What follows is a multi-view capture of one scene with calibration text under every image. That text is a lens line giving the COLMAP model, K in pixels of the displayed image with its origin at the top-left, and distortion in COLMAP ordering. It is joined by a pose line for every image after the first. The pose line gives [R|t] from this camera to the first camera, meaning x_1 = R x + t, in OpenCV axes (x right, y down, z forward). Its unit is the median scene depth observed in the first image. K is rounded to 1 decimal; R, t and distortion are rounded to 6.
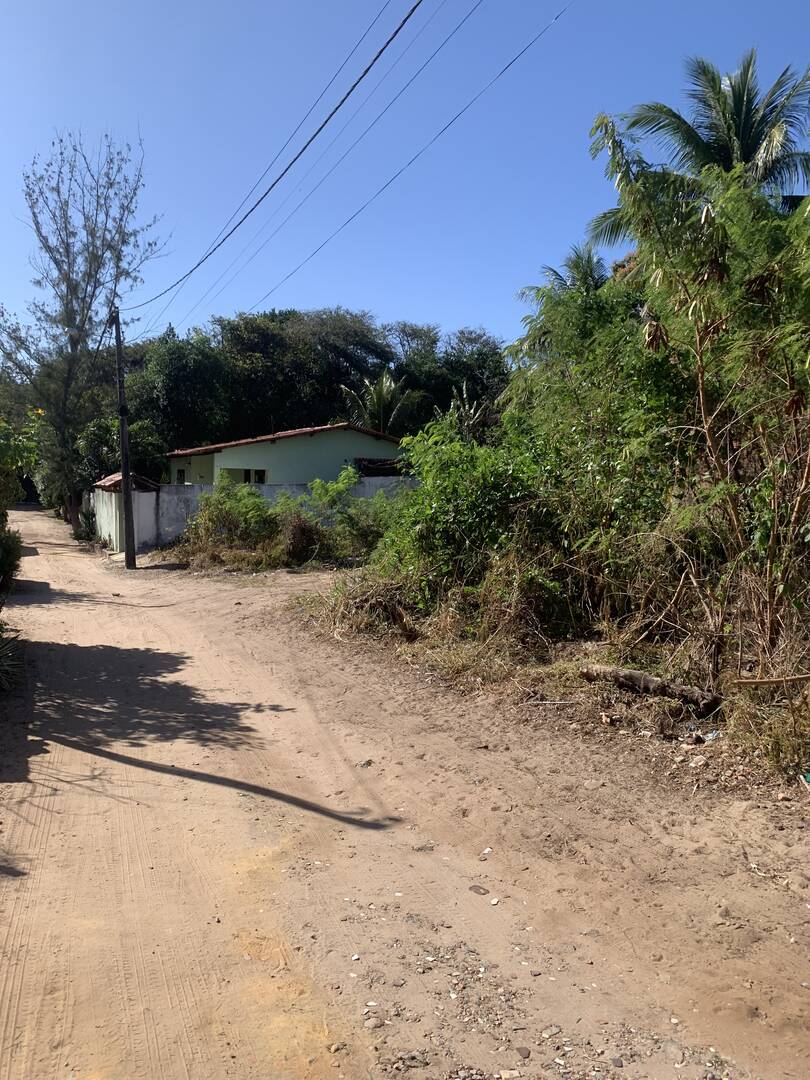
lens RADIAL K [[856.4, 0, 405.0], [0, 856.4, 540.0], [0, 0, 1]] dist [0.004517, -0.002522]
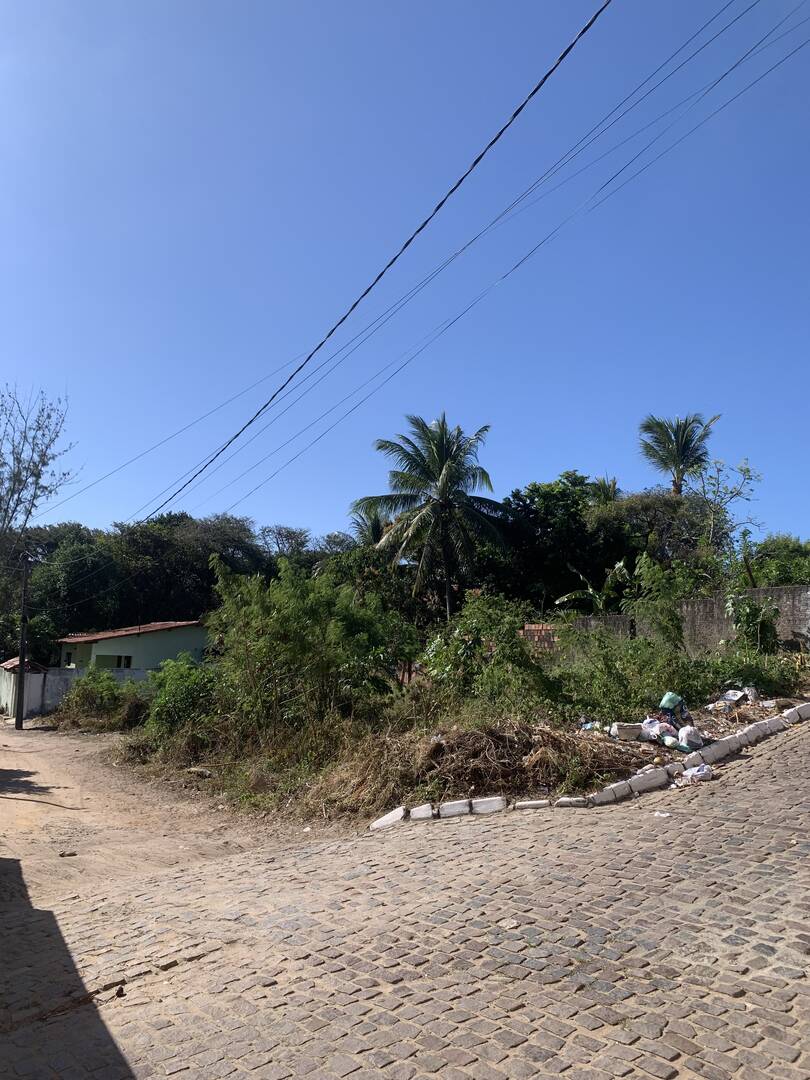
lens RADIAL K [[855.5, 0, 408.4], [0, 855.5, 533.3], [0, 0, 1]] dist [0.002481, -0.001079]
pose [[0.995074, 0.036673, 0.092103, 0.161031], [-0.017545, 0.979541, -0.200479, -0.010895], [-0.097571, 0.197876, 0.975359, -0.455246]]
